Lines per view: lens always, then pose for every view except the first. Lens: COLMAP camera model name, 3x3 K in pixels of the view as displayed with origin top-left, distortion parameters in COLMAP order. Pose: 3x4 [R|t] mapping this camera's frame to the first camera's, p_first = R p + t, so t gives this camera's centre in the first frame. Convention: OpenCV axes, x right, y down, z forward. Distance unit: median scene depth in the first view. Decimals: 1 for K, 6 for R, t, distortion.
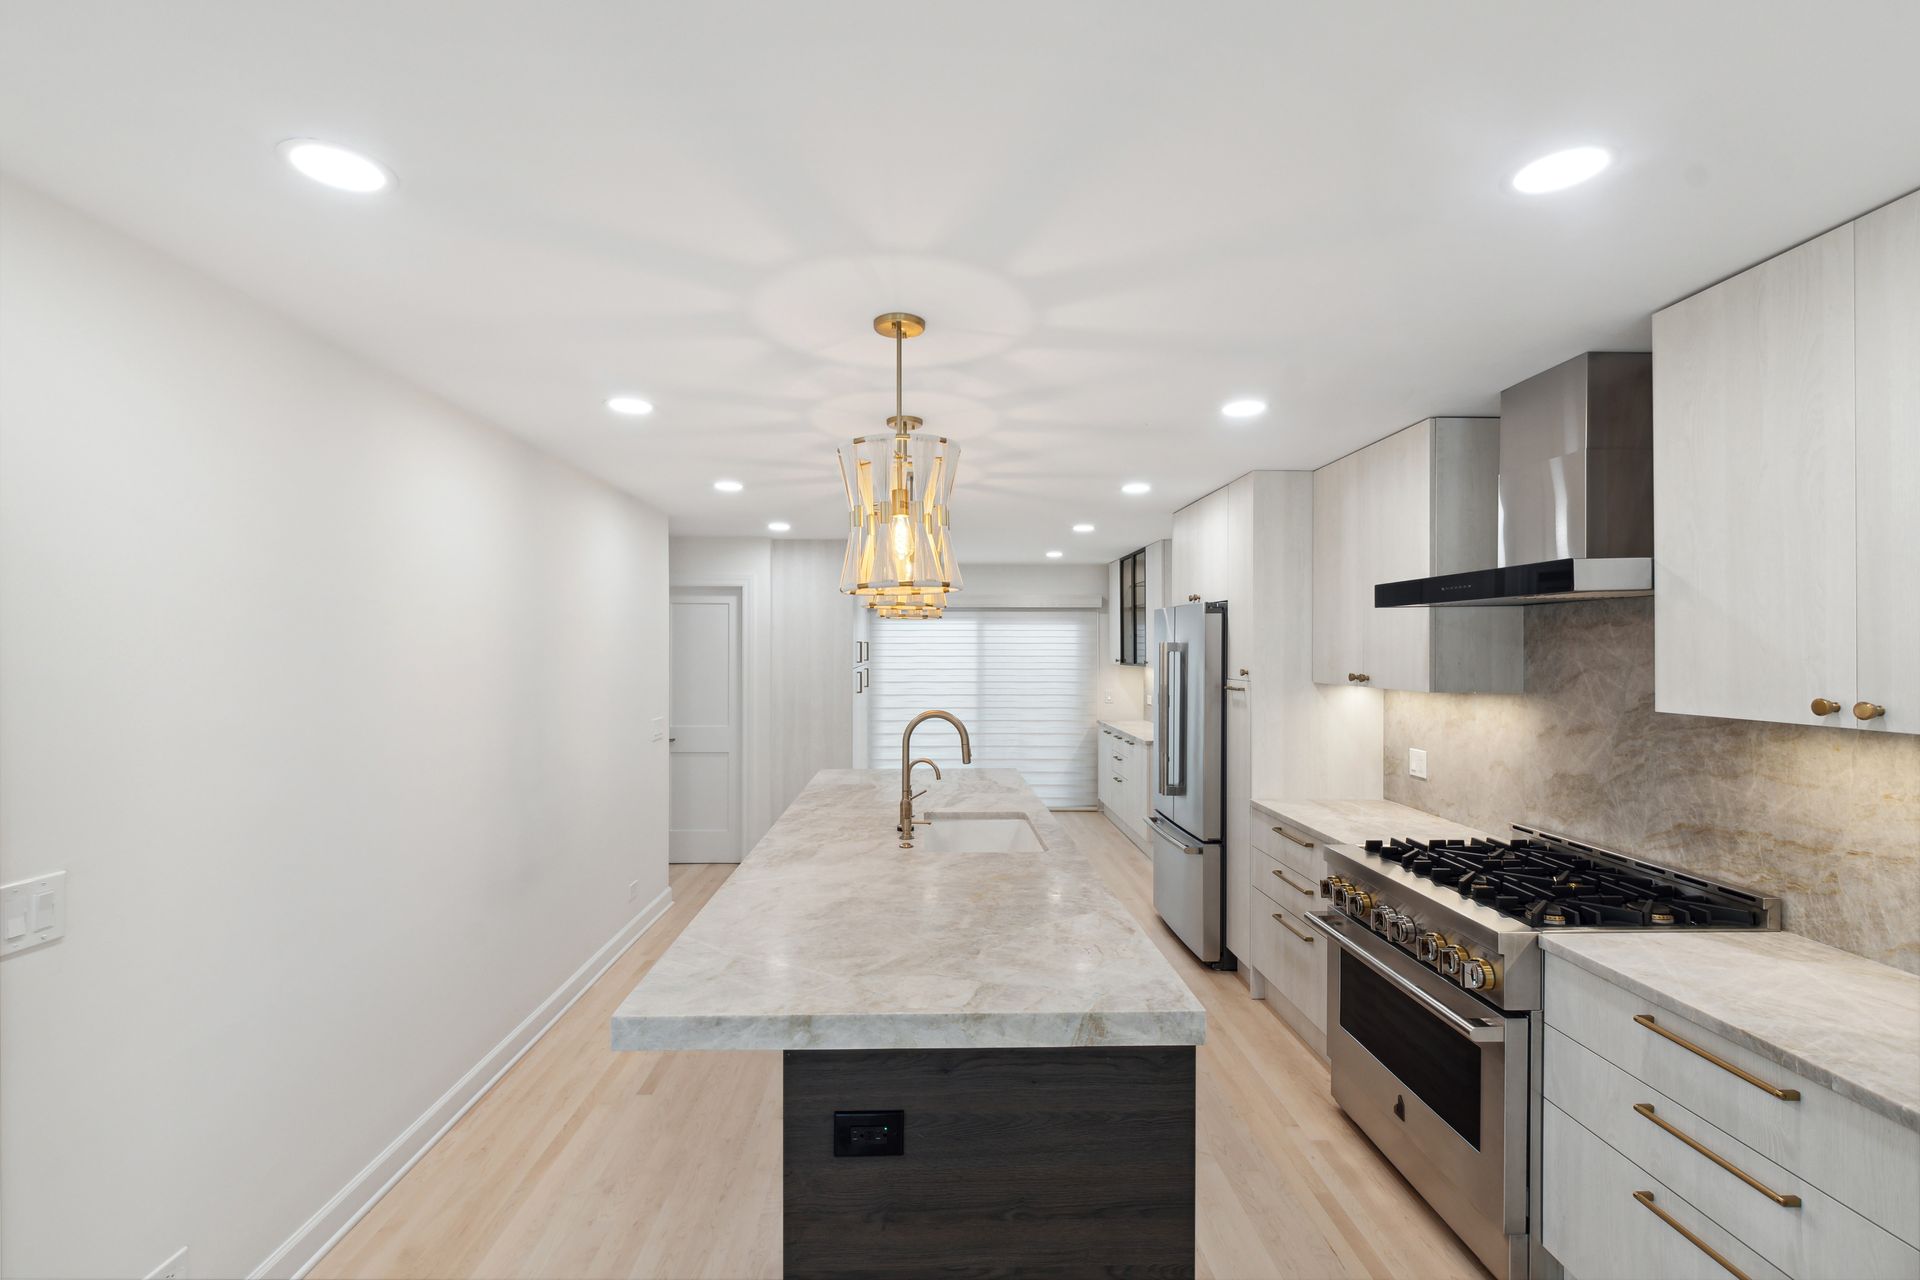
lens RADIAL K [[846.7, 0, 953.1], [0, 846.7, 643.4], [0, 0, 1]] dist [-0.002246, -0.000065]
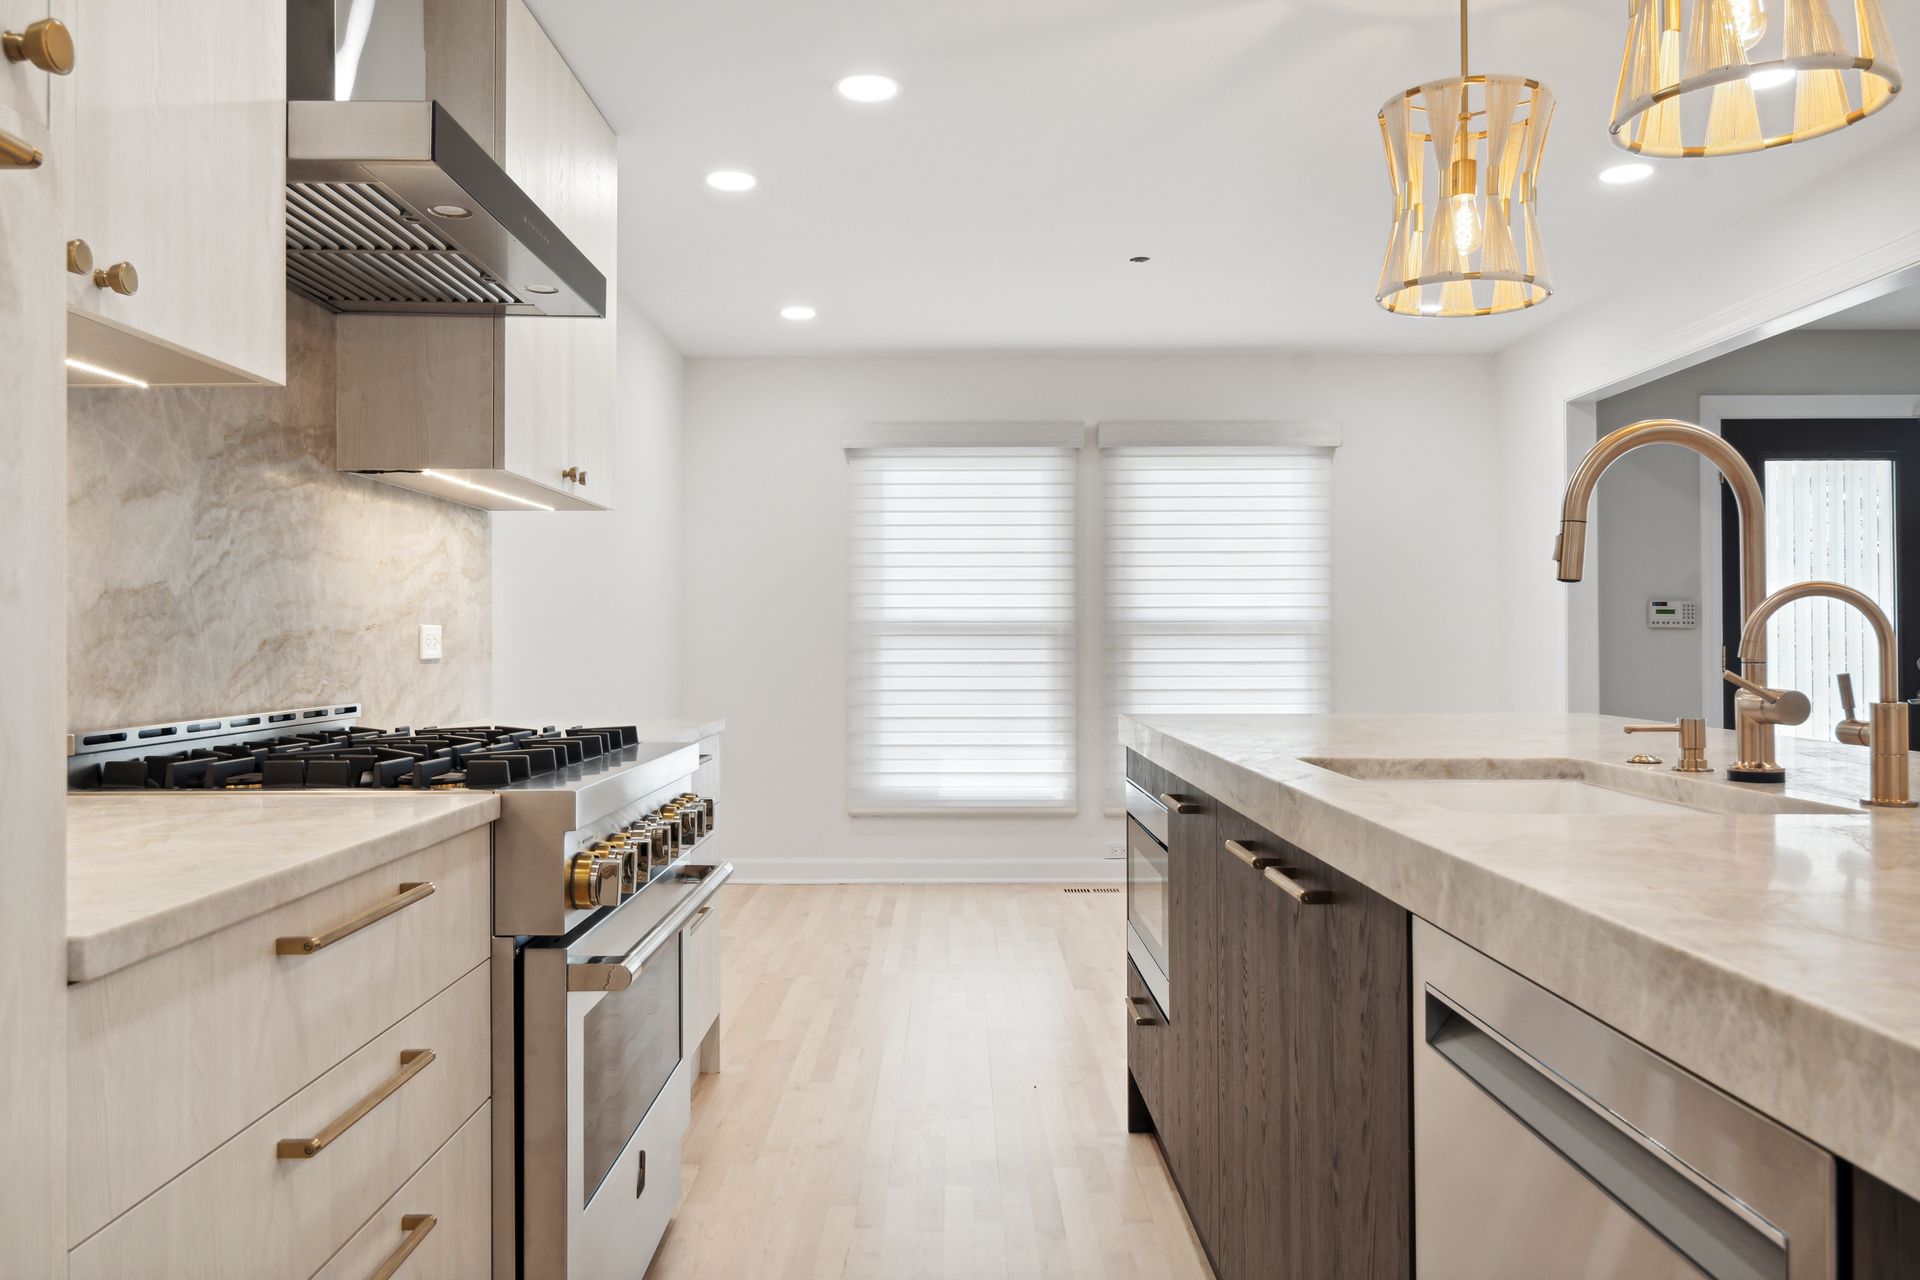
lens RADIAL K [[1413.7, 0, 961.1], [0, 1413.7, 616.6], [0, 0, 1]] dist [-0.002889, -0.000863]
pose [[-0.999864, 0.000403, 0.016462, 0.323553], [0.000033, 0.999748, -0.022461, 0.218863], [-0.016466, -0.022458, -0.999612, 2.036306]]
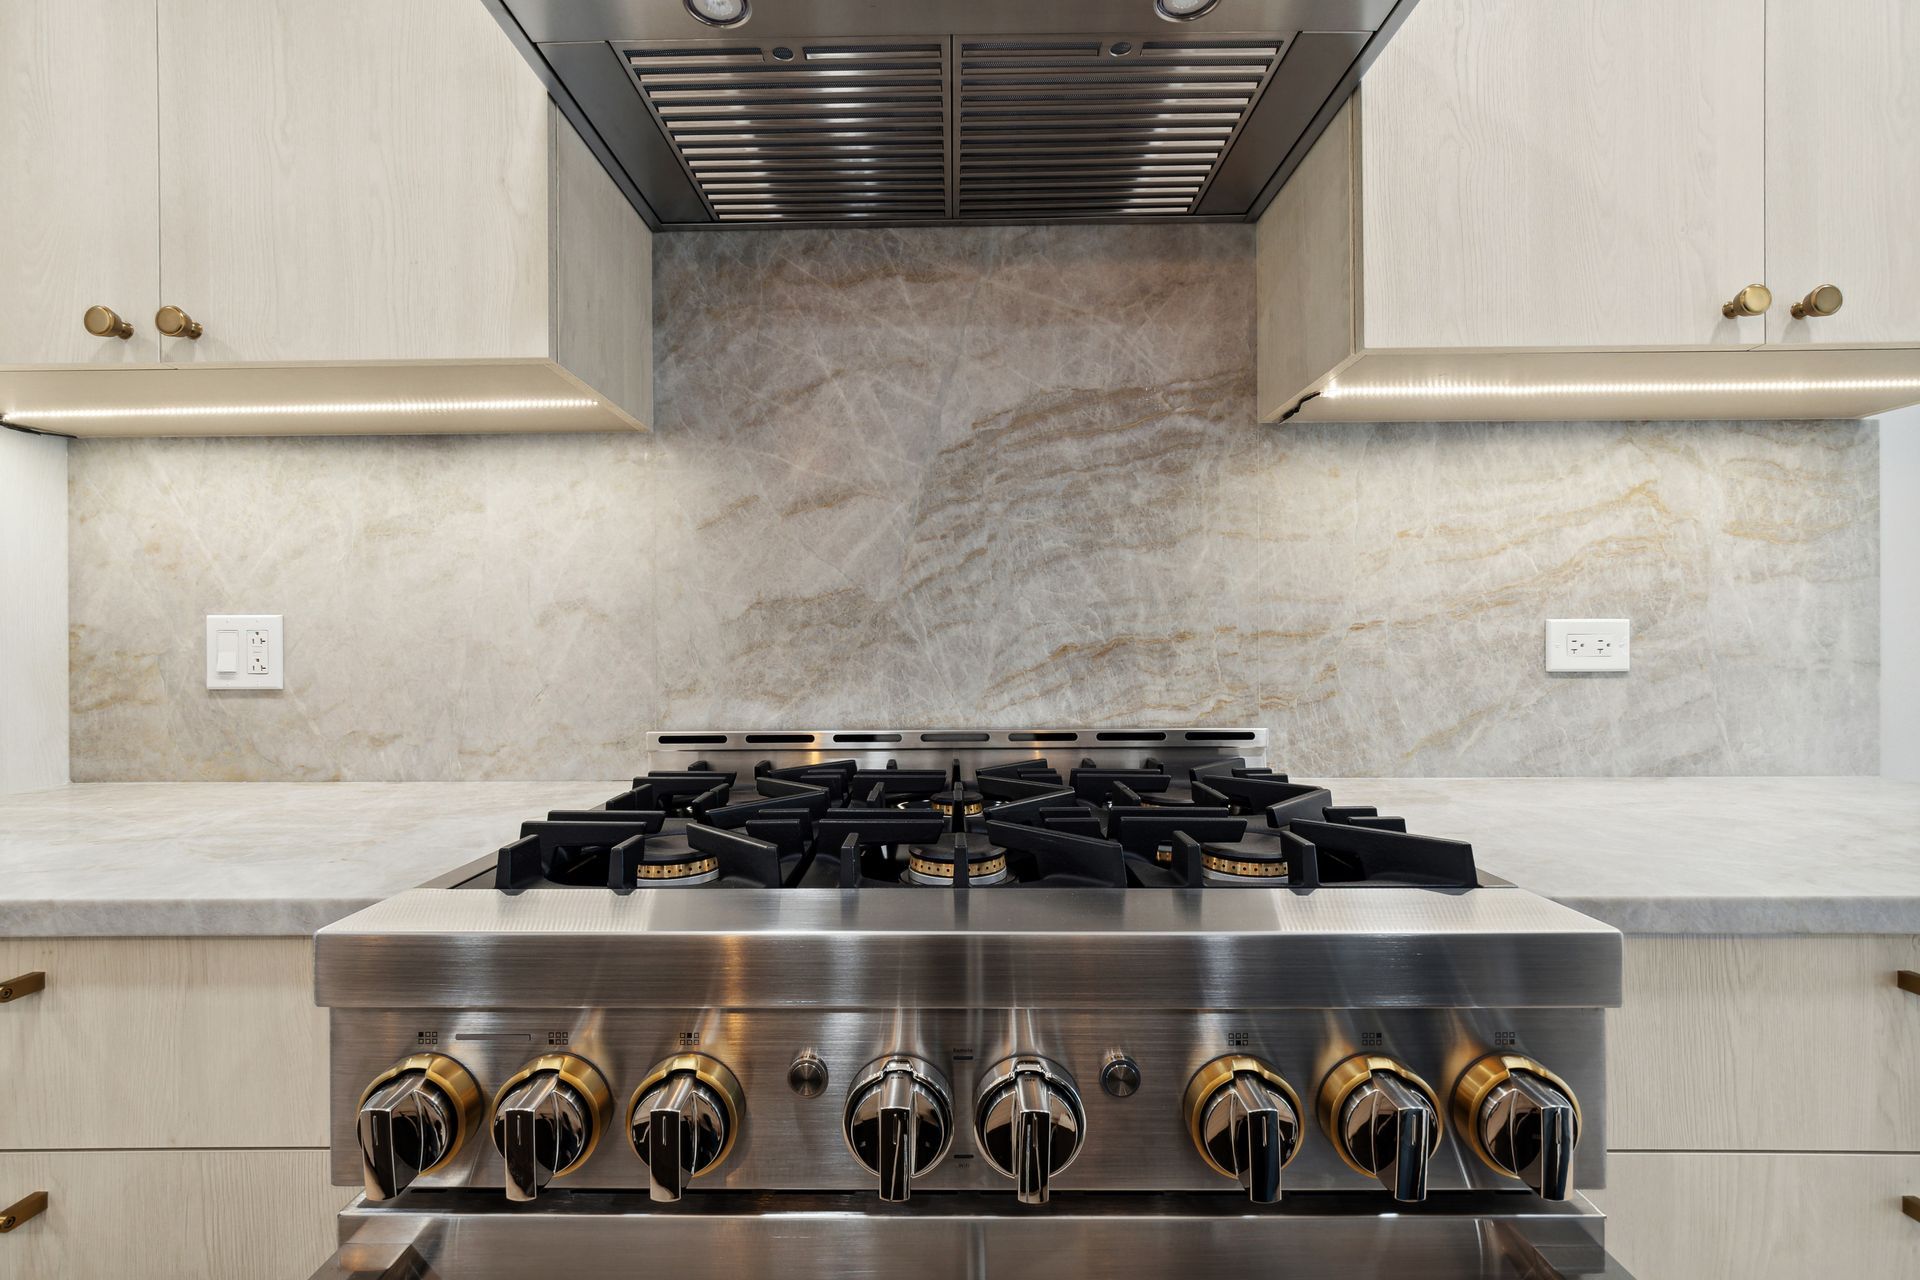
lens RADIAL K [[880.1, 0, 924.7], [0, 880.1, 649.5], [0, 0, 1]] dist [-0.002680, -0.000886]
pose [[0.040003, -0.008694, 0.999162, 0.287529], [0.000583, 0.999962, 0.008678, 0.210258], [-0.999199, 0.000235, 0.040007, 1.064682]]
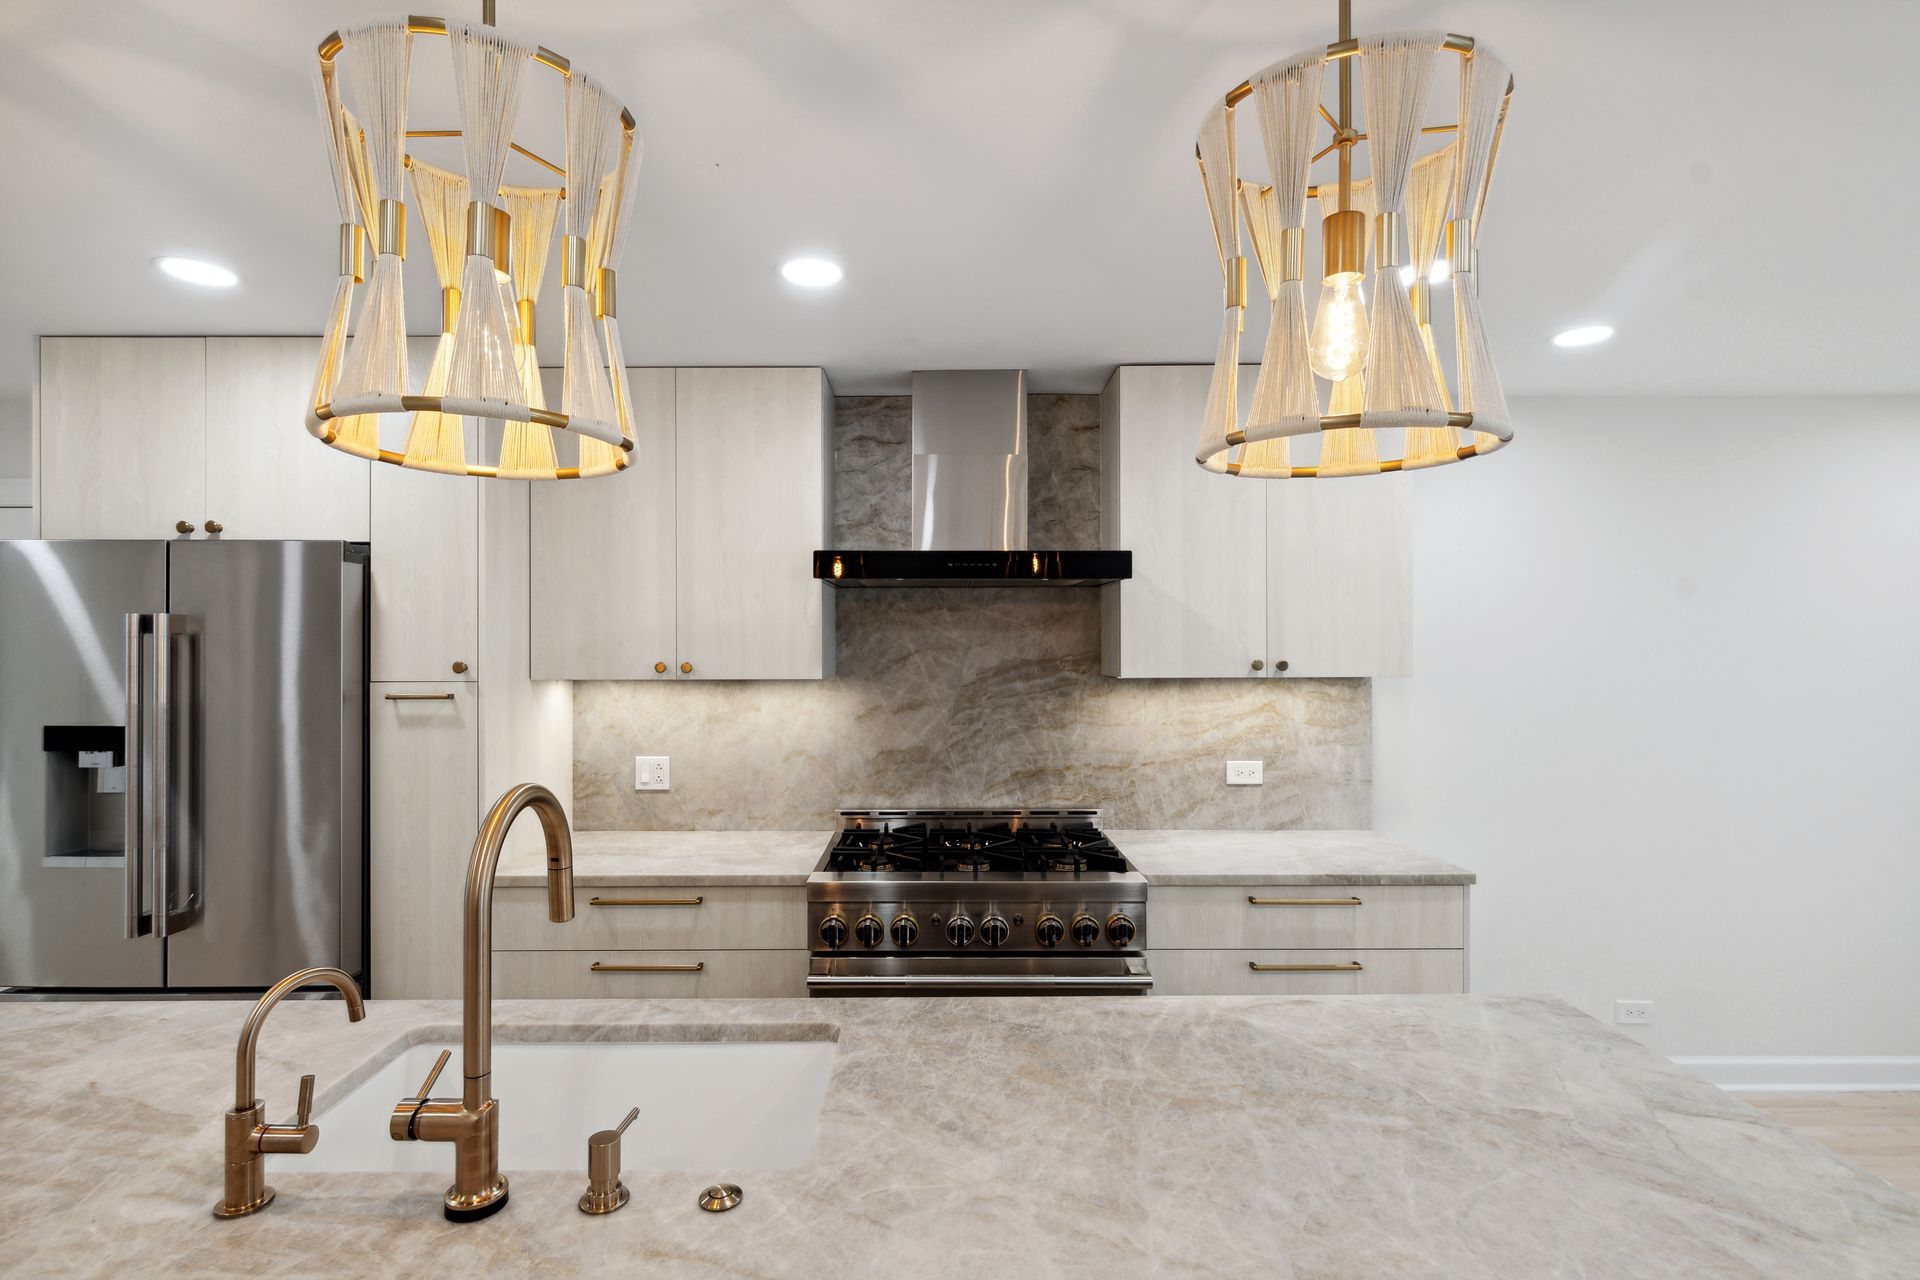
lens RADIAL K [[916.1, 0, 925.7], [0, 916.1, 652.7], [0, 0, 1]] dist [0.007000, -0.001172]
pose [[0.025635, -0.005104, 0.999658, -0.489038], [-0.004144, 0.999978, 0.005212, 0.031671], [-0.999663, -0.004276, 0.025613, 1.096755]]
